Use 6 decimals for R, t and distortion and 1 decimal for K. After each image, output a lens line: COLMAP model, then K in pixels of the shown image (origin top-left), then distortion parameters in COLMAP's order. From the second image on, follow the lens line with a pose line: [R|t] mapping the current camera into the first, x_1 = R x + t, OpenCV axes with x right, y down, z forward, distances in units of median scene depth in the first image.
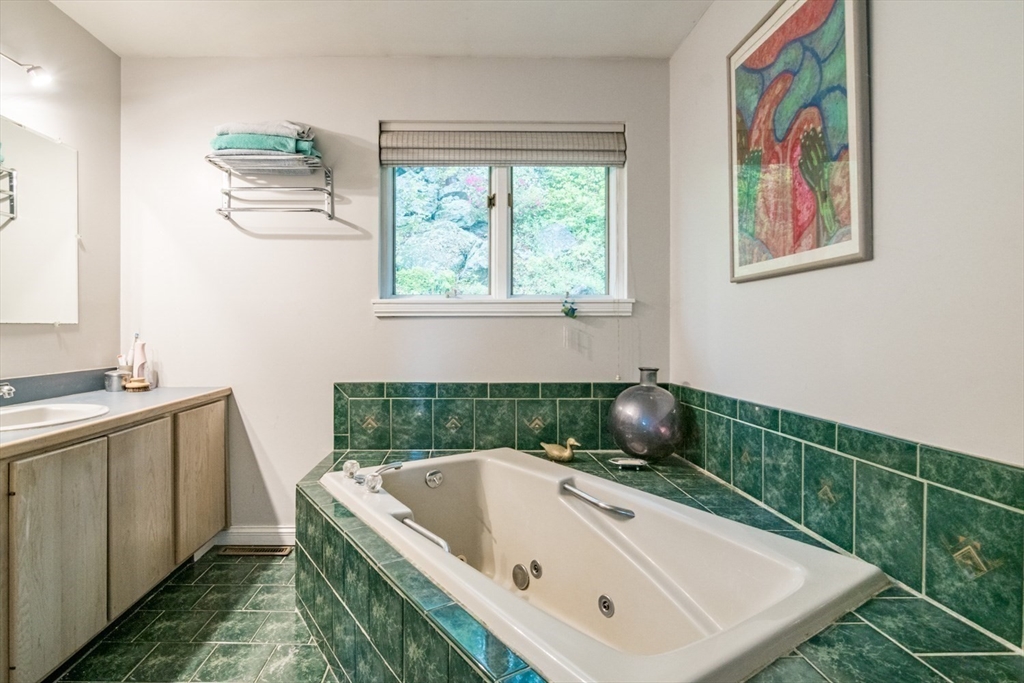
lens RADIAL K [[498.9, 0, 510.2], [0, 498.9, 337.1], [0, 0, 1]] dist [-0.004742, -0.000842]
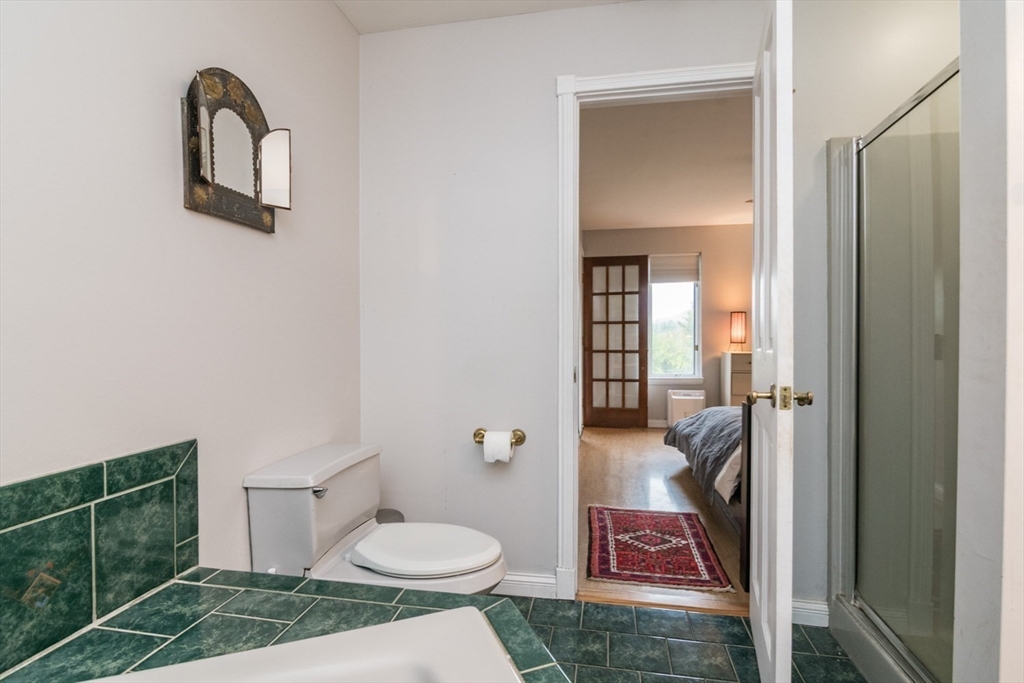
lens RADIAL K [[498.9, 0, 513.1], [0, 498.9, 343.4], [0, 0, 1]] dist [-0.004742, -0.000842]
pose [[-0.968425, 0.000575, 0.249303, -0.174469], [0.003392, 0.999935, 0.010870, -0.022225], [-0.249281, 0.011373, -0.968364, 1.648187]]
